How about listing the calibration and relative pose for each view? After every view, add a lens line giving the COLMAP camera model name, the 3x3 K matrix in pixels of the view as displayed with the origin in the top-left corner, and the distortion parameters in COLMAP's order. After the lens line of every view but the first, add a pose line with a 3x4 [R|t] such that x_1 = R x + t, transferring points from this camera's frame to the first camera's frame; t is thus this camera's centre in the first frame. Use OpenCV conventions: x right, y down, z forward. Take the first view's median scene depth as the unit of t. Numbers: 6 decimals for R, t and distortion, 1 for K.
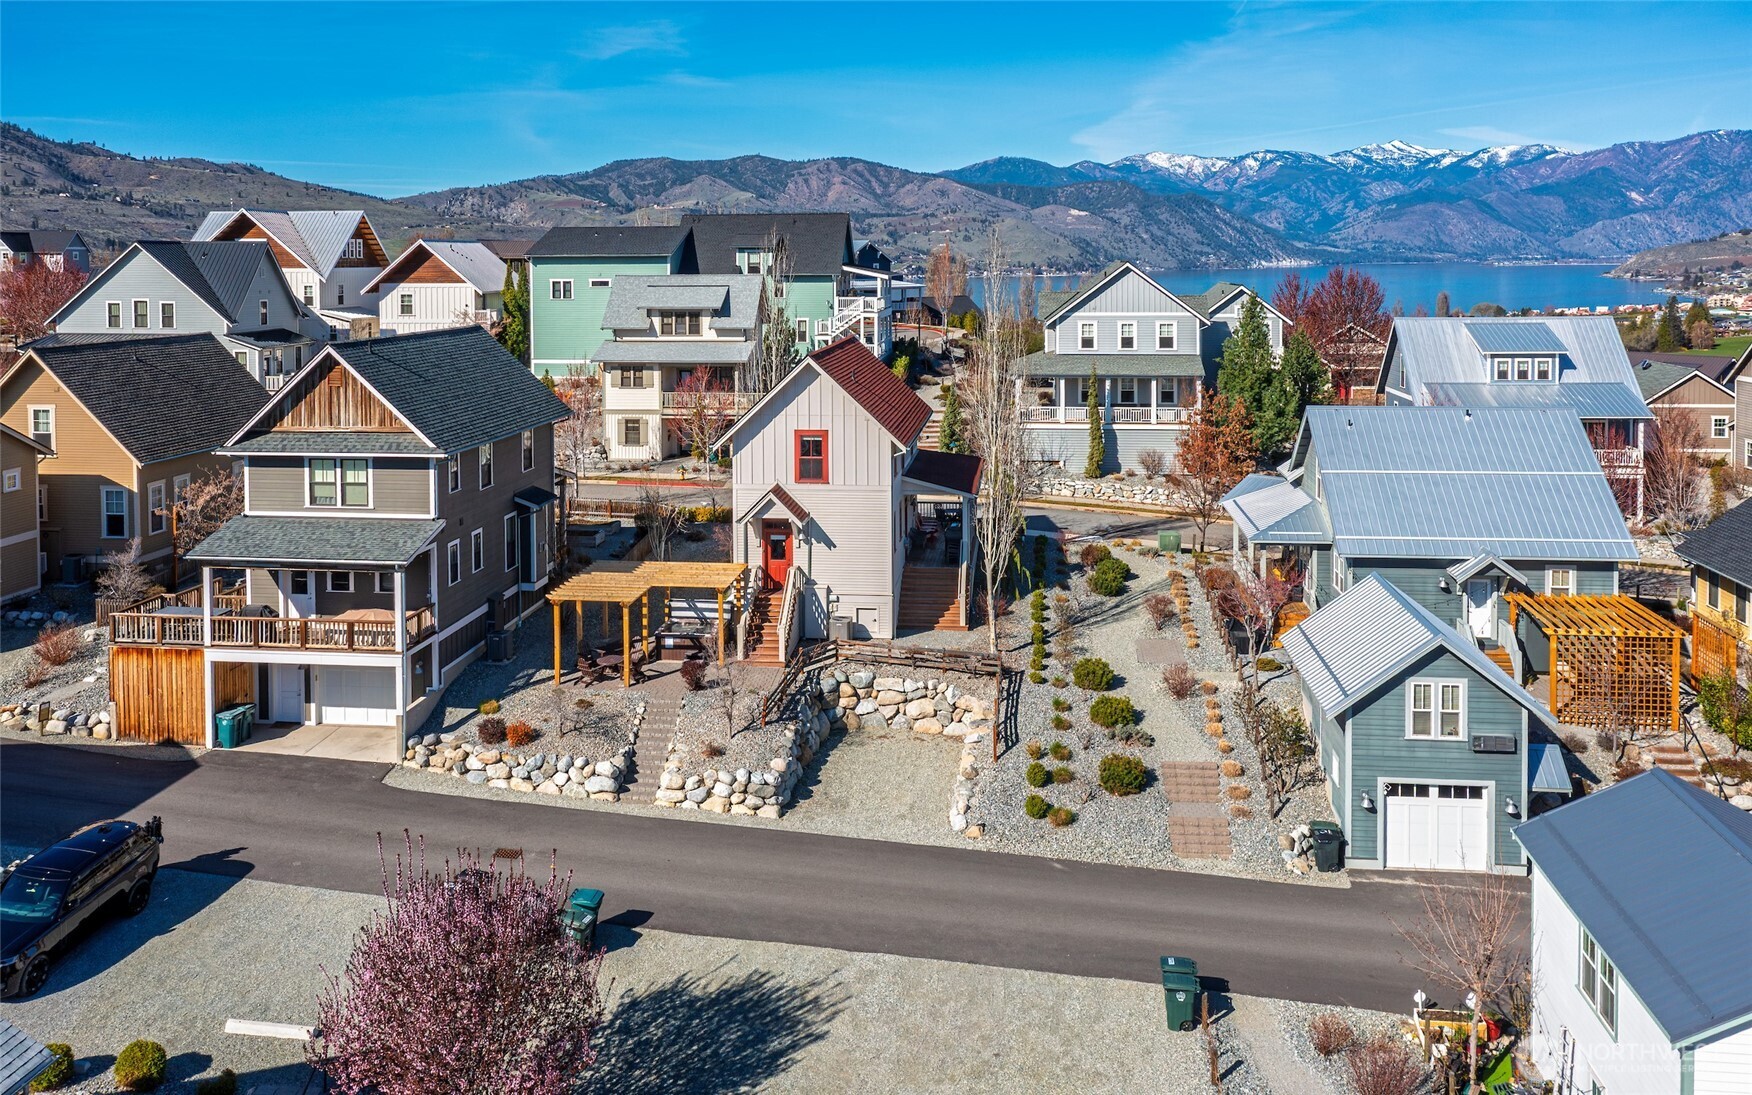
lens RADIAL K [[1442.0, 0, 882.5], [0, 1442.0, 344.6], [0, 0, 1]] dist [-0.003677, 0.002332]
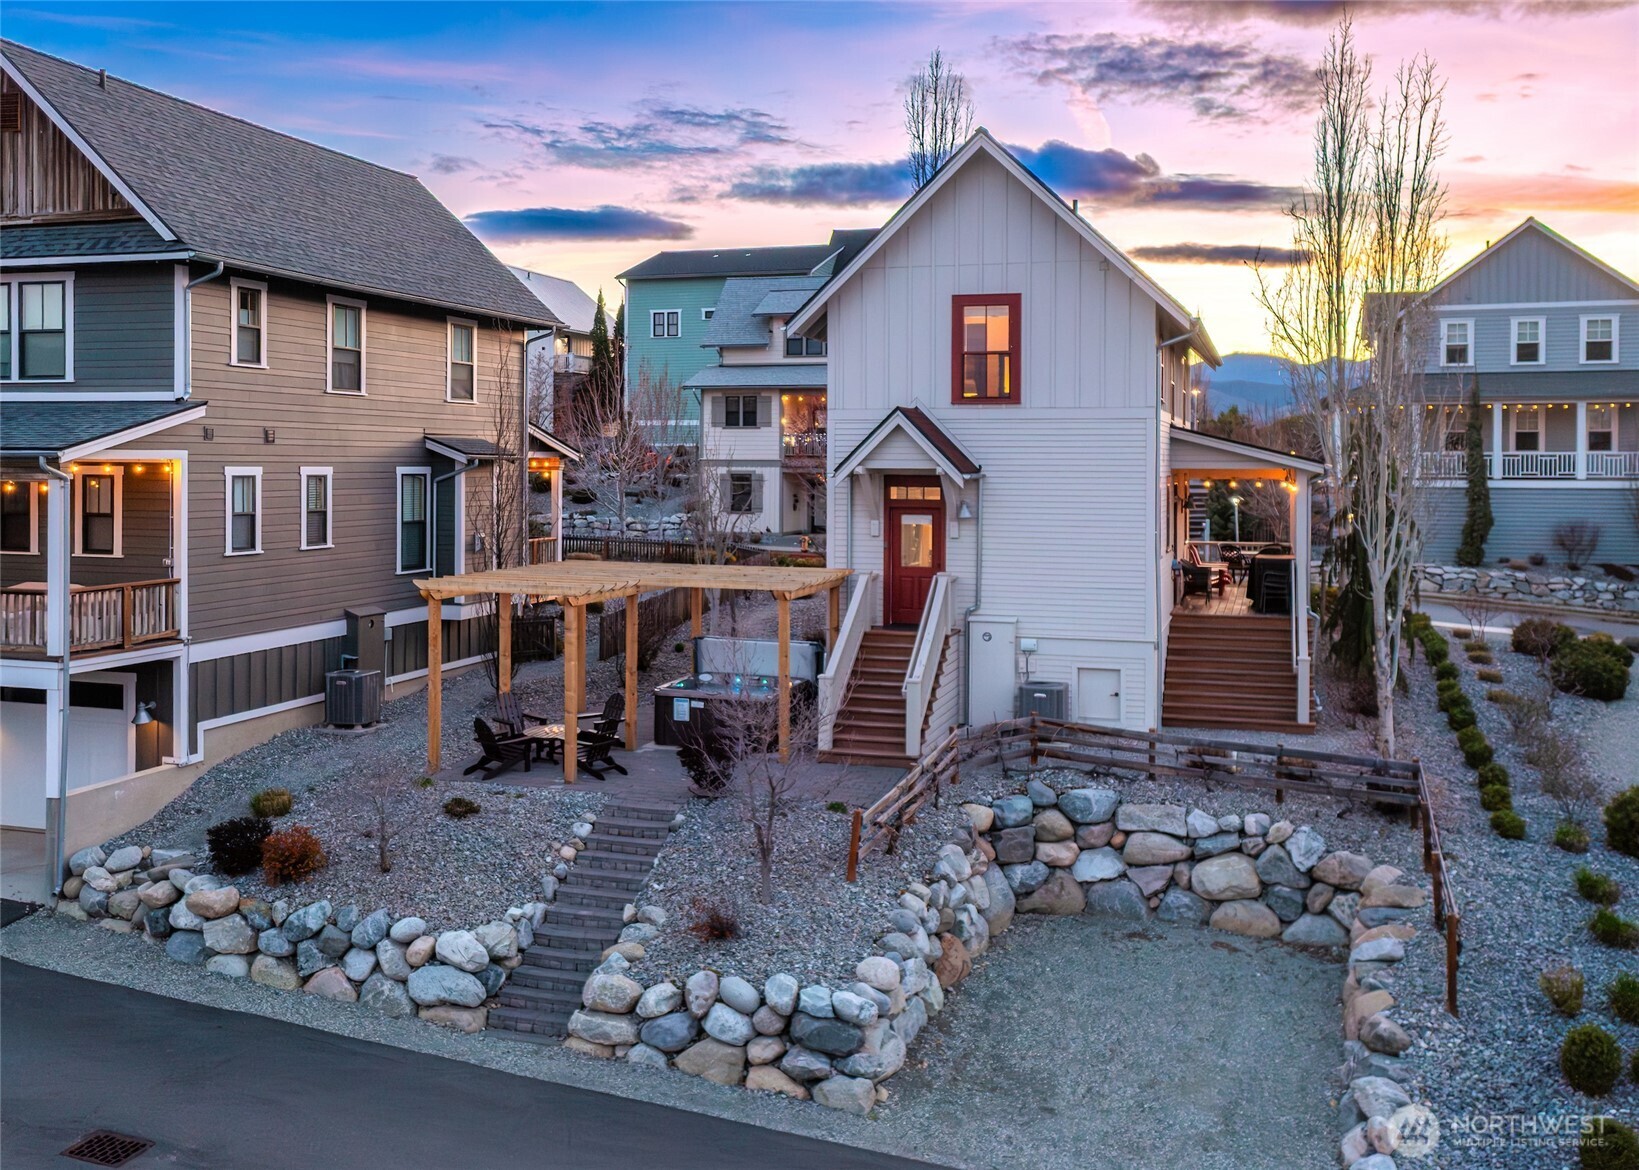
lens RADIAL K [[1529.5, 0, 762.7], [0, 1529.5, 505.9], [0, 0, 1]] dist [0.006533, 0.009821]
pose [[0.976824, 0.014457, -0.213554, -0.013452], [-0.021535, 0.999292, -0.030856, 0.156851], [0.212957, 0.034740, 0.976444, 0.512792]]
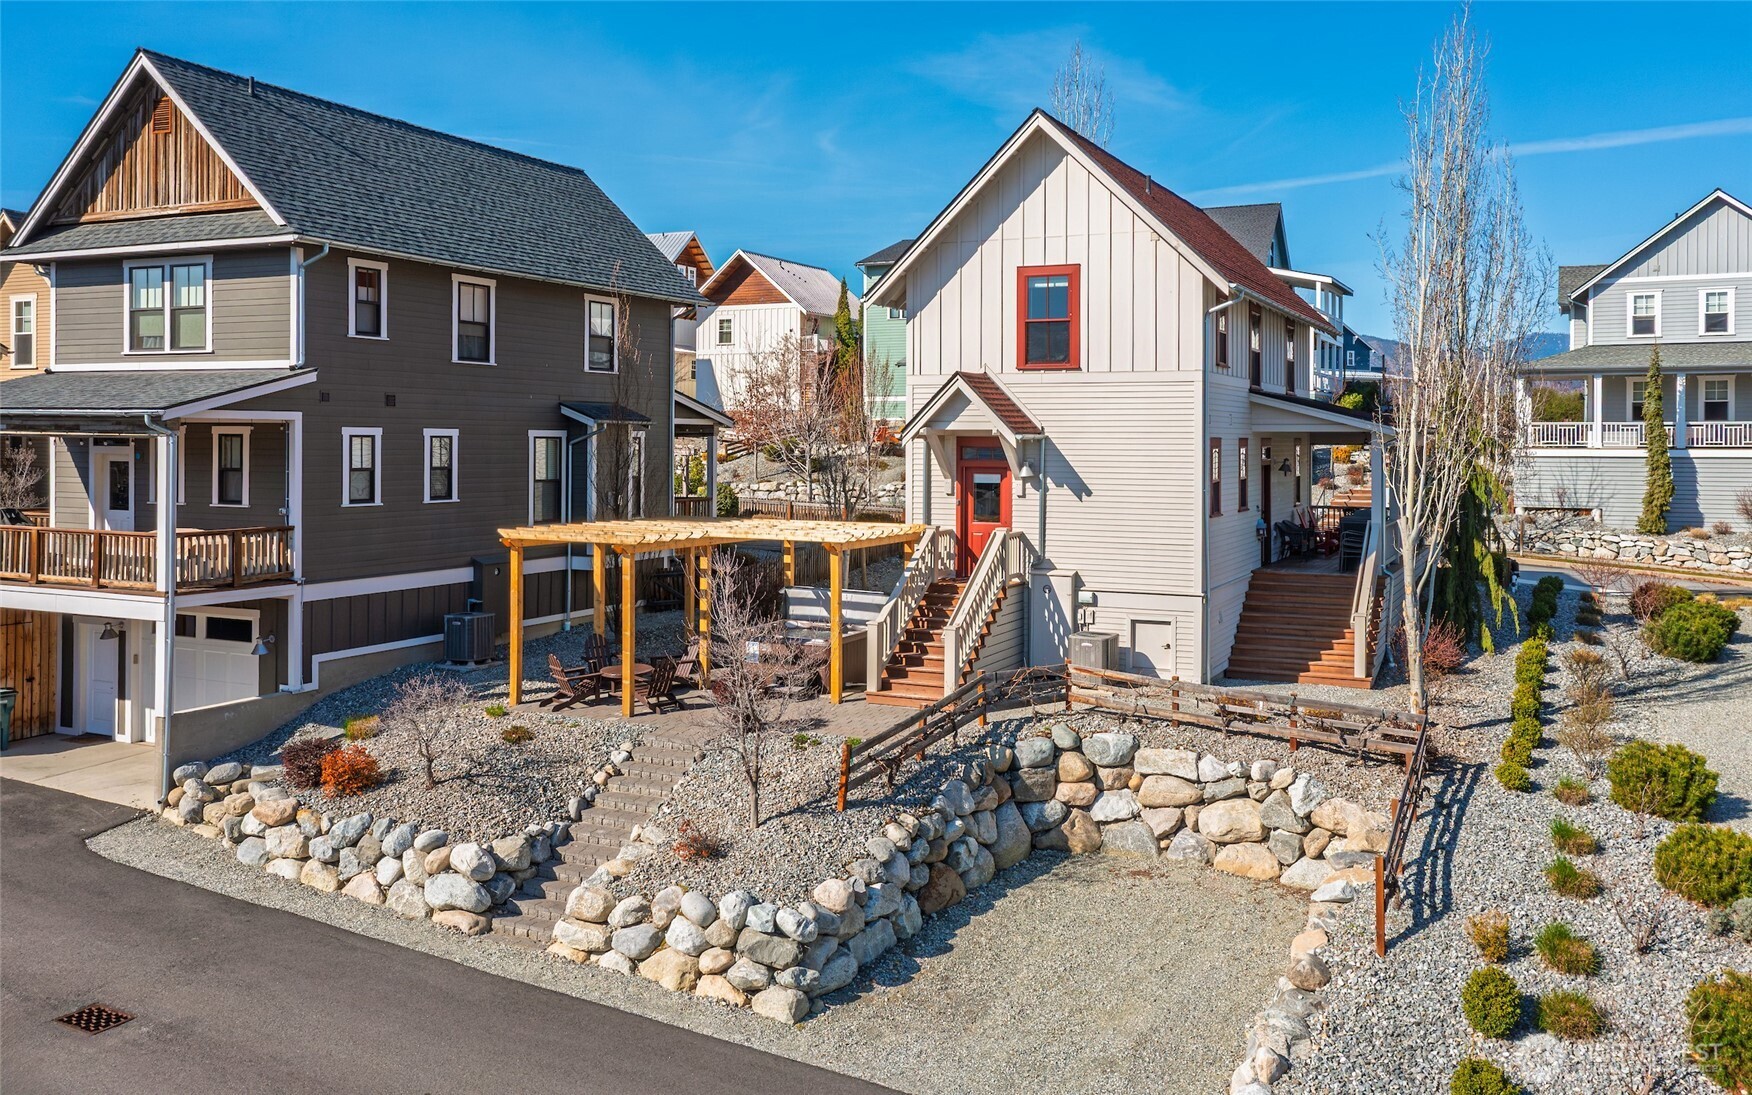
lens RADIAL K [[1437.8, 0, 903.3], [0, 1437.8, 456.0], [0, 0, 1]] dist [0.003090, 0.014757]
pose [[0.945582, 0.012833, -0.325131, 0.073345], [-0.028964, 0.998575, -0.044824, 0.160634], [0.324093, 0.051802, 0.944606, 0.532611]]
